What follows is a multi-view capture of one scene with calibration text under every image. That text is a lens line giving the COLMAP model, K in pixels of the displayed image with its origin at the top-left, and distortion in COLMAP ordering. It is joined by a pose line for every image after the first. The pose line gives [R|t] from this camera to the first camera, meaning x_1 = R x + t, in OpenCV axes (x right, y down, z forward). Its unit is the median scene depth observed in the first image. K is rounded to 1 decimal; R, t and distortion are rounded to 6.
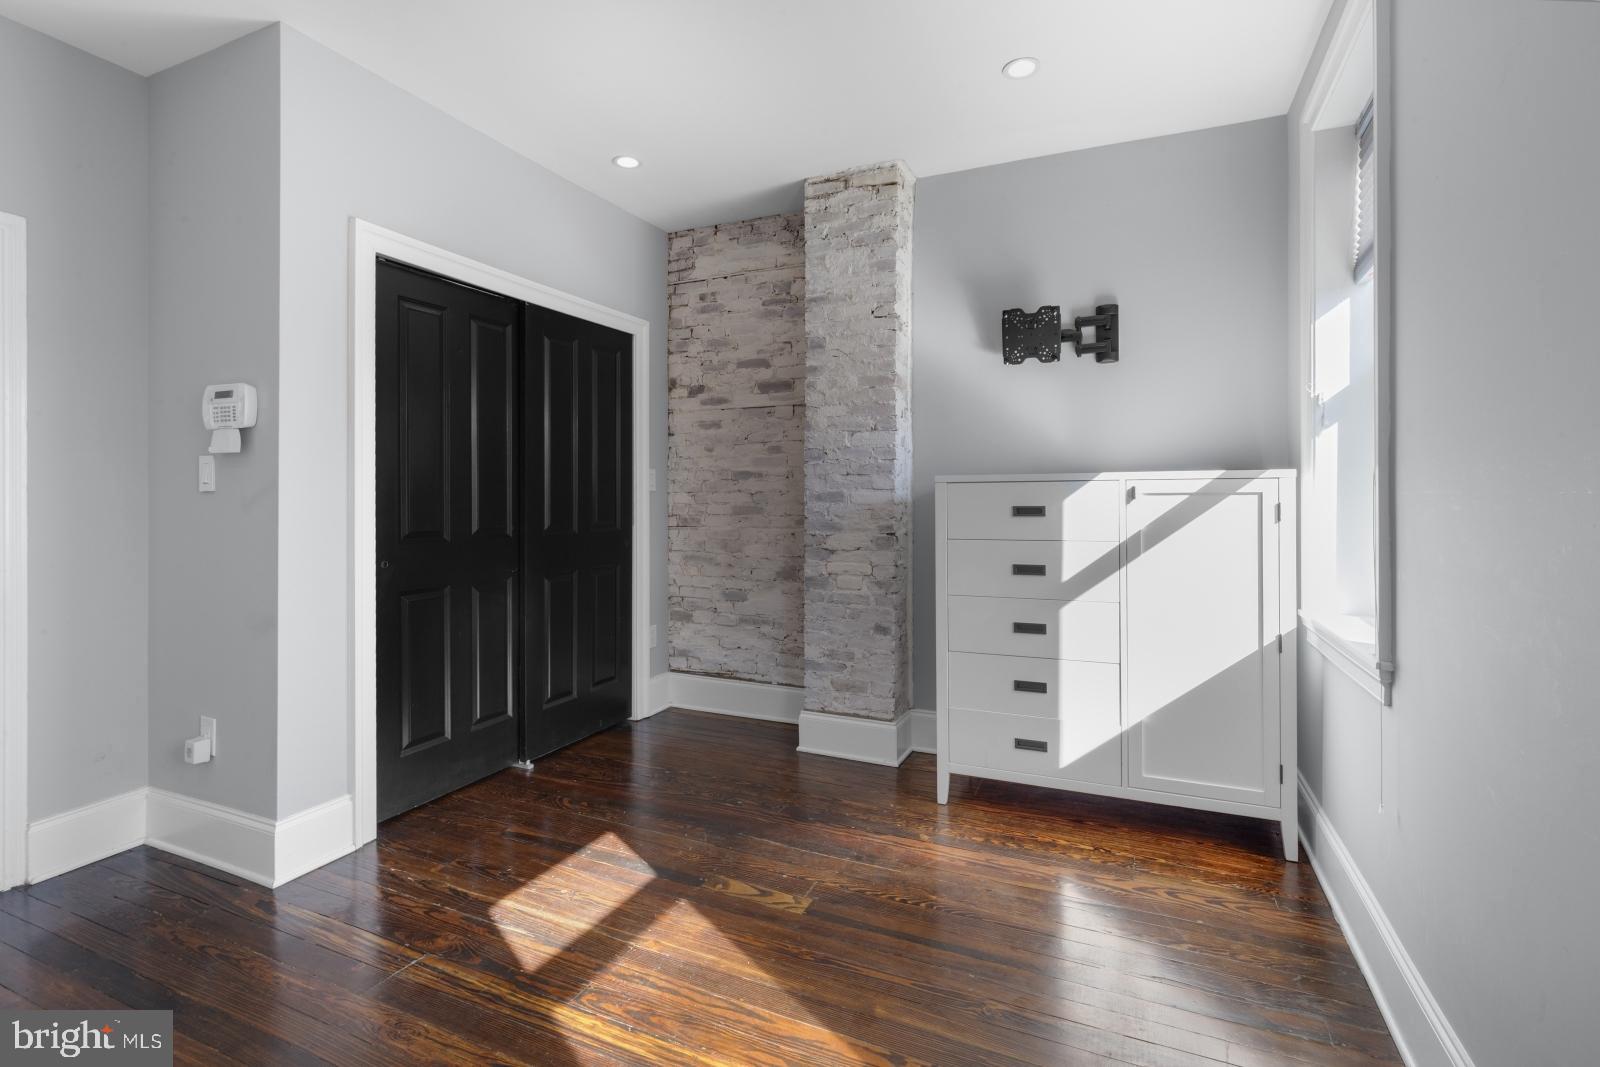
lens RADIAL K [[751.4, 0, 788.3], [0, 751.4, 501.8], [0, 0, 1]] dist [0.001588, -0.000482]
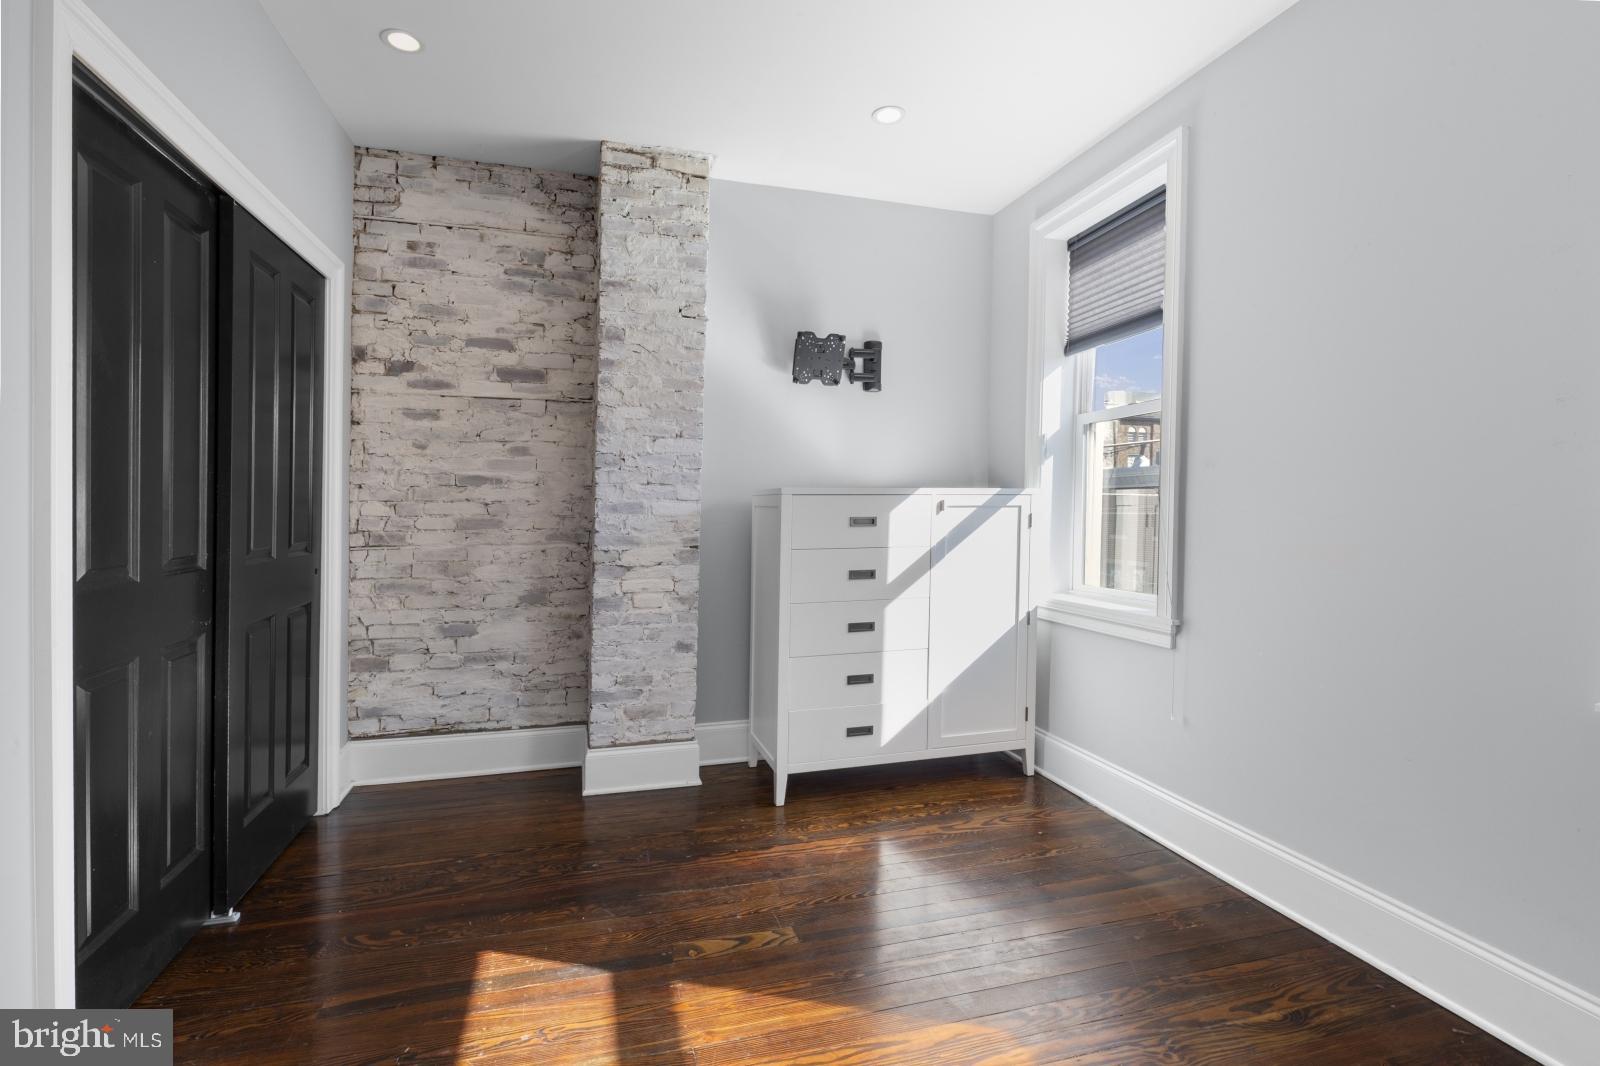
lens RADIAL K [[751.5, 0, 806.9], [0, 751.5, 537.5], [0, 0, 1]] dist [0.002204, -0.000372]
pose [[0.753562, -0.023661, 0.656951, -0.381008], [0.000948, 0.999390, 0.034908, -0.002350], [-0.657376, -0.025683, 0.753125, 0.180555]]
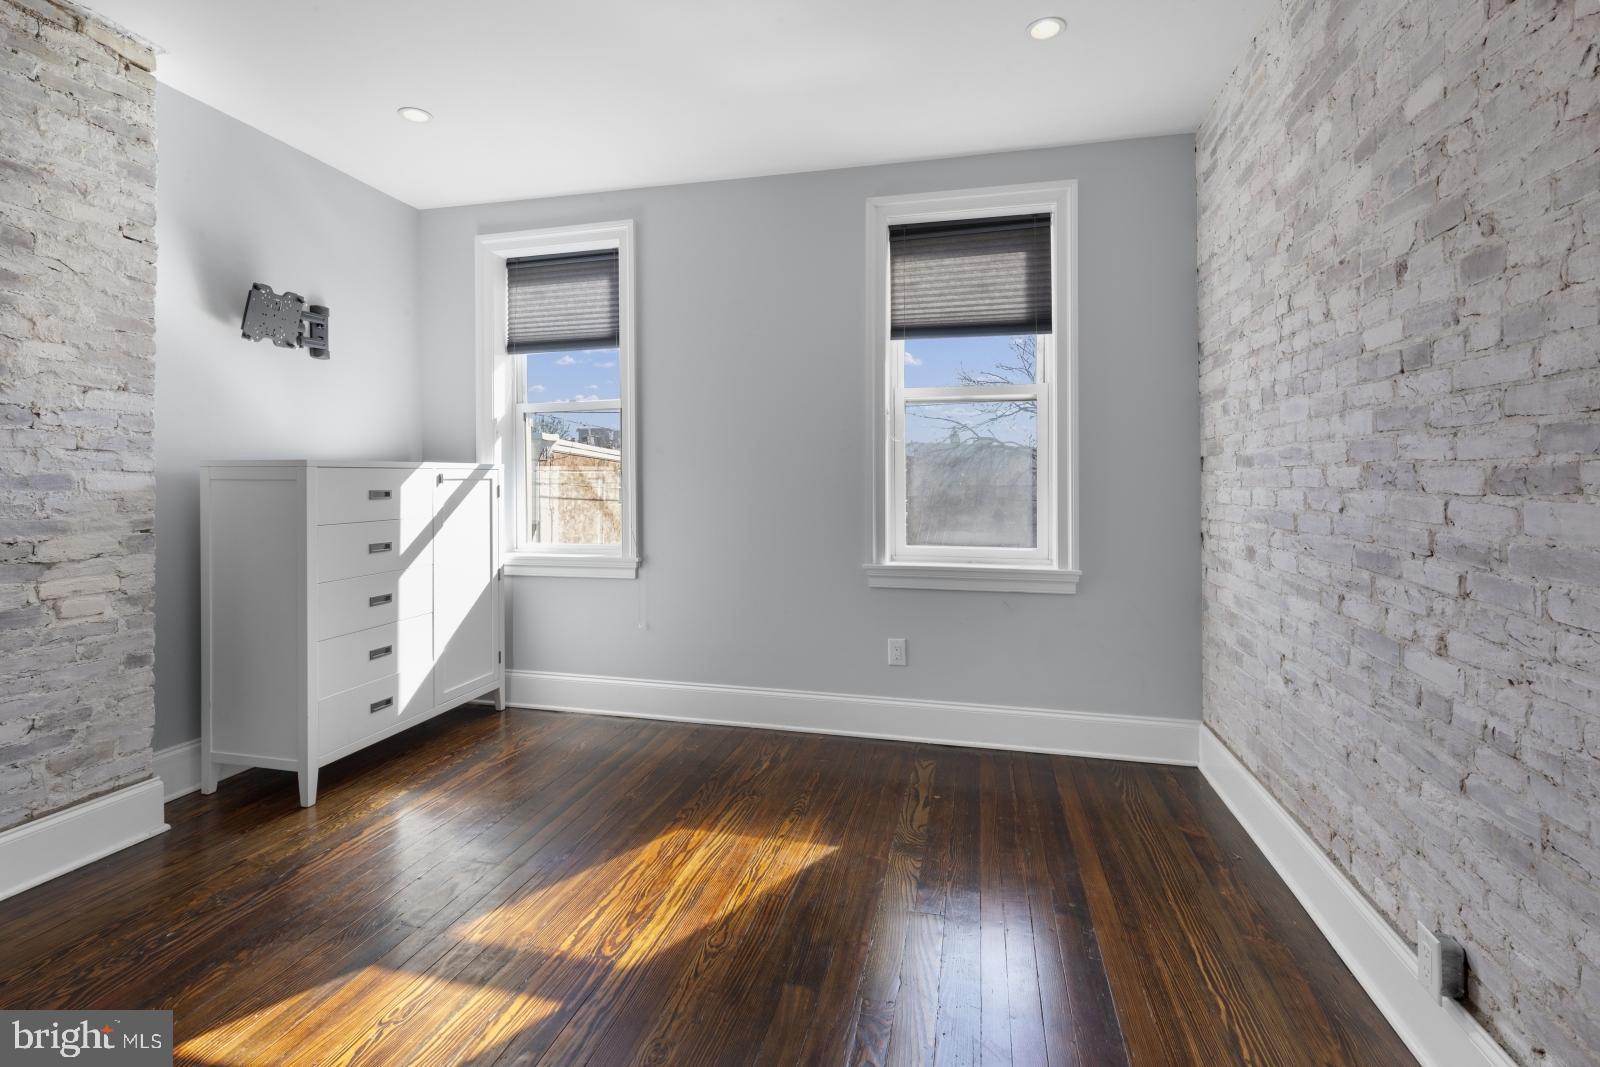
lens RADIAL K [[743.9, 0, 795.0], [0, 743.9, 481.7], [0, 0, 1]] dist [0.001044, -0.000019]
pose [[-0.195151, -0.000876, 0.980773, -0.716963], [0.005548, 0.999983, 0.001997, -0.004374], [-0.980758, 0.005831, -0.195142, 0.498977]]
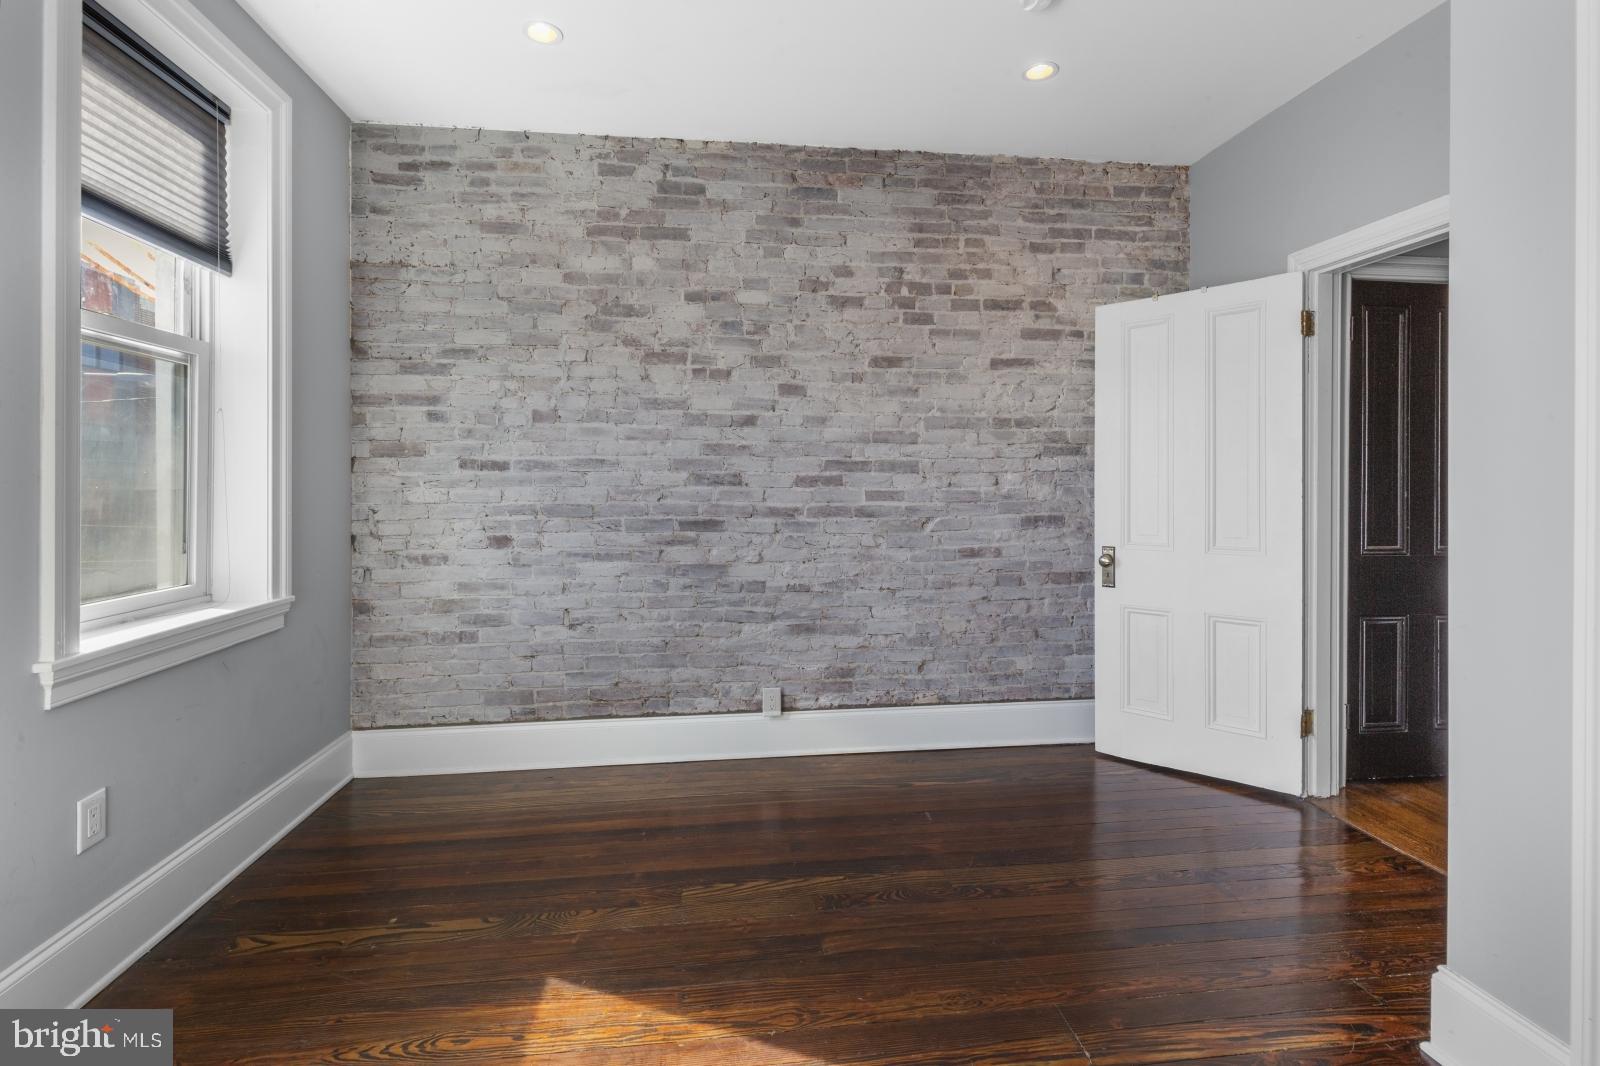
lens RADIAL K [[738.0, 0, 796.9], [0, 738.0, 484.7], [0, 0, 1]] dist [0.003081, -0.000154]
pose [[-0.842912, 0.005118, -0.538028, 0.112456], [-0.000686, 0.999944, 0.010587, -0.007426], [0.538052, 0.009293, -0.842861, 0.858403]]
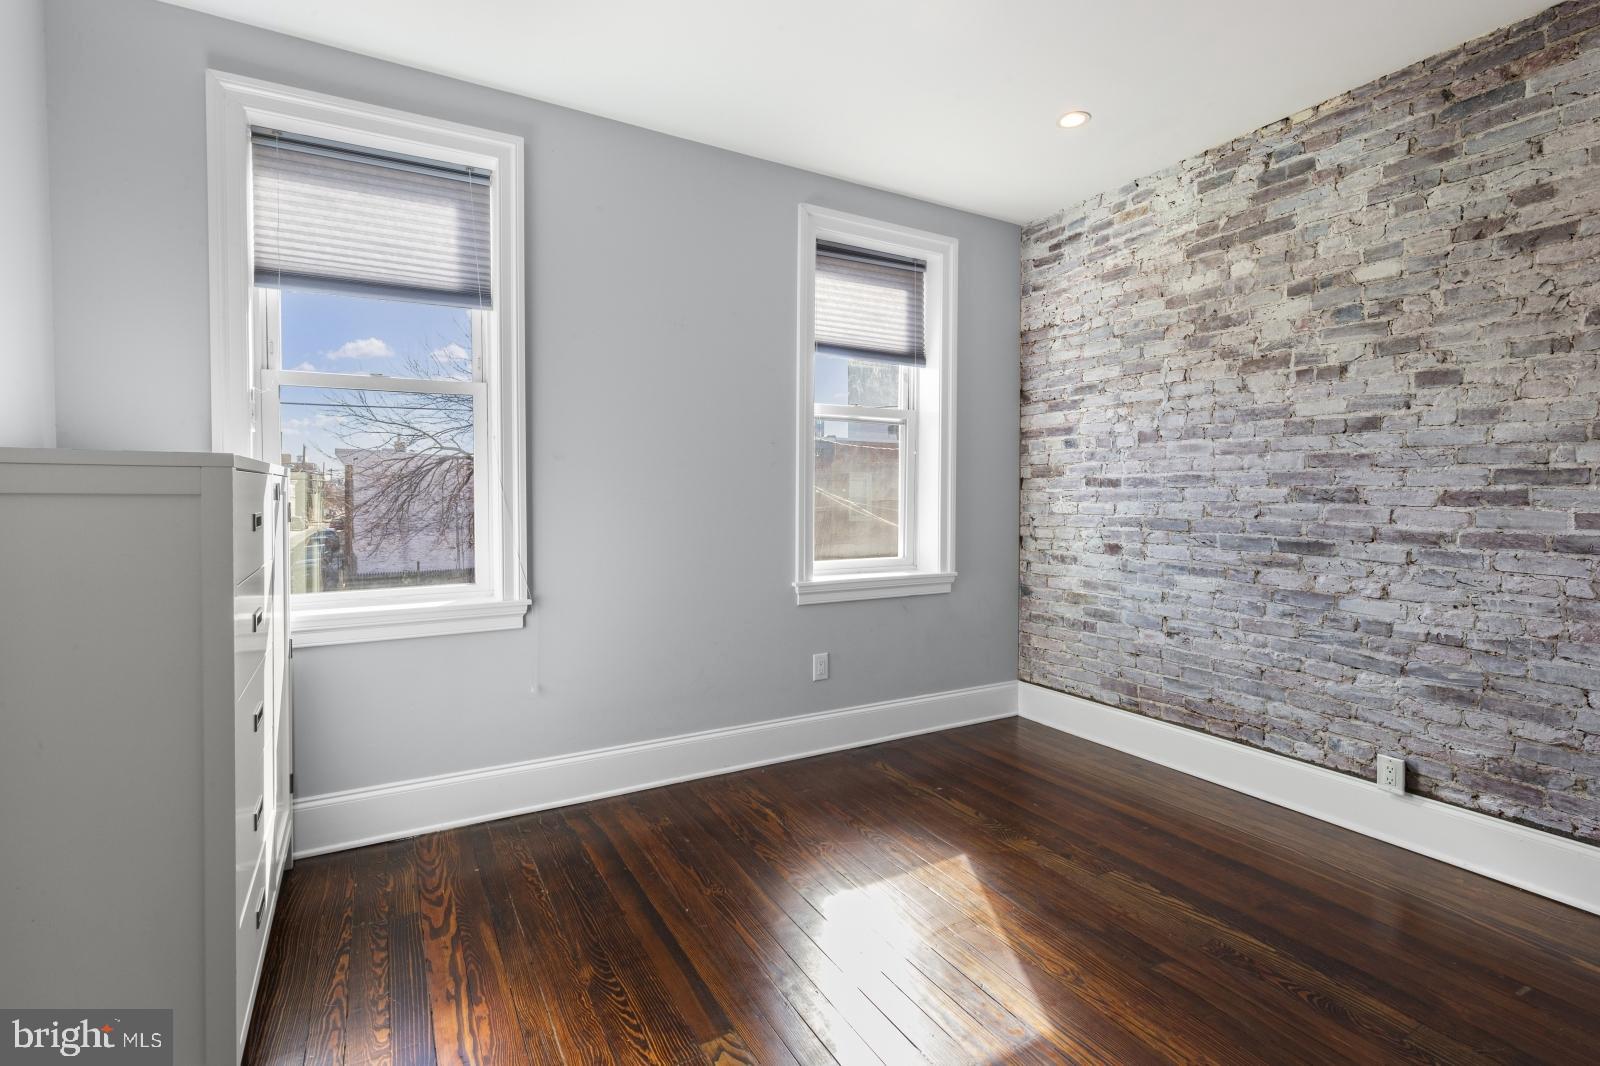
lens RADIAL K [[735.2, 0, 790.8], [0, 735.2, 511.3], [0, 0, 1]] dist [0.001200, -0.000335]
pose [[-0.817947, -0.014471, 0.575112, -0.291700], [0.000938, 0.999649, 0.026488, -0.008714], [-0.575293, 0.022205, -0.817646, 1.007254]]
